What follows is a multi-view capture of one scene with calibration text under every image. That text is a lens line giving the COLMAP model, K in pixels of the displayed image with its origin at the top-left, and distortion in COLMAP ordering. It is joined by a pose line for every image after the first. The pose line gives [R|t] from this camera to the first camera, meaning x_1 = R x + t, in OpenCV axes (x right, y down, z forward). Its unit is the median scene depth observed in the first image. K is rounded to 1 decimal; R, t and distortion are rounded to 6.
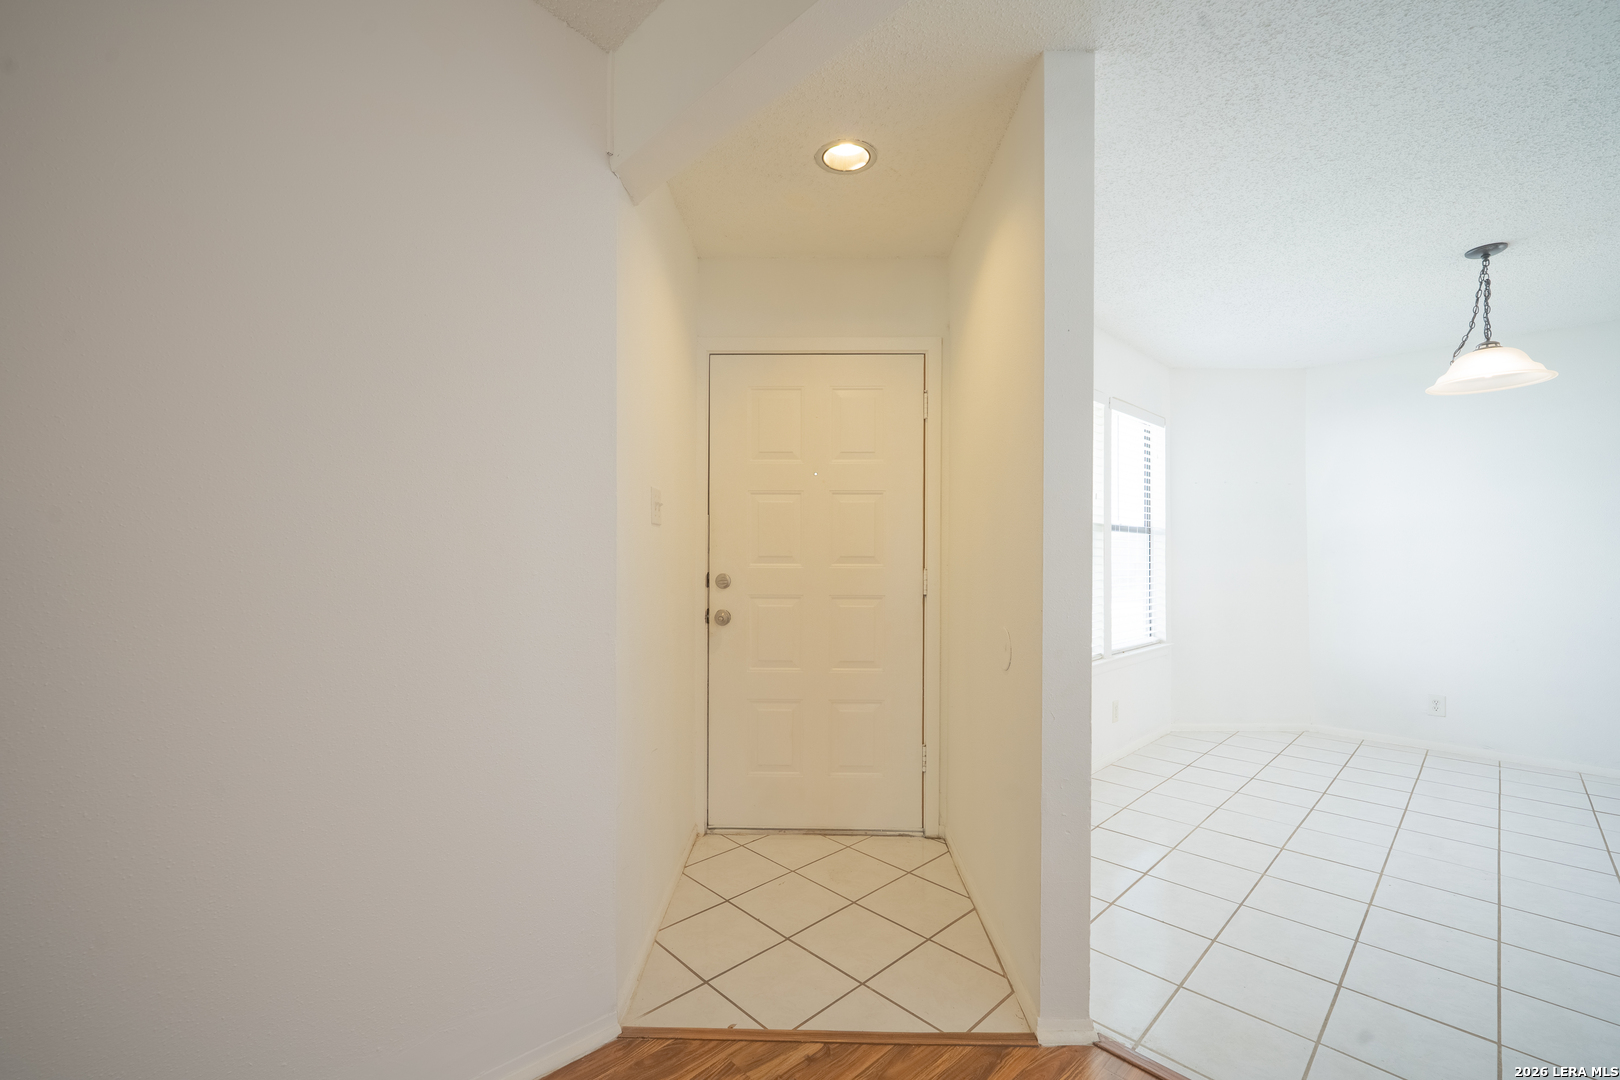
lens RADIAL K [[653.3, 0, 809.2], [0, 653.3, 545.5], [0, 0, 1]] dist [-0.004962, -0.001478]
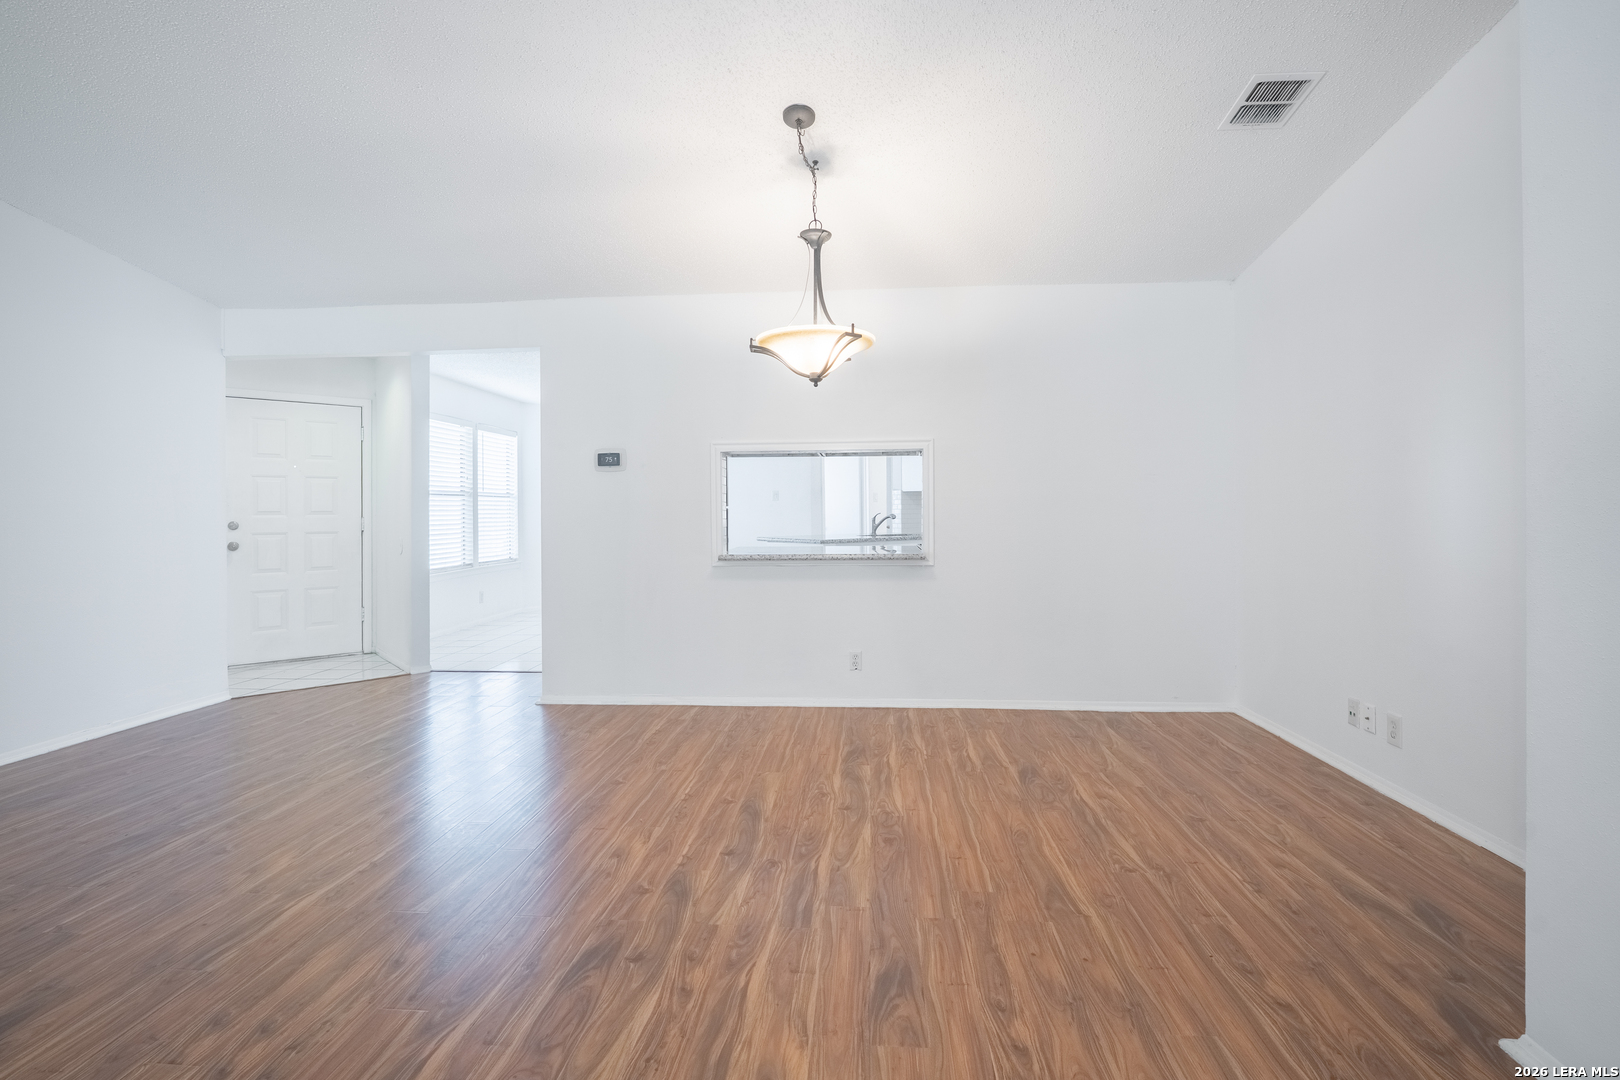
lens RADIAL K [[754.3, 0, 807.6], [0, 754.3, 510.5], [0, 0, 1]] dist [-0.003649, -0.000712]
pose [[0.749282, -0.007798, 0.662205, -0.318815], [-0.000082, 0.999930, 0.011869, -0.012271], [-0.662251, -0.008947, 0.749229, -1.575096]]
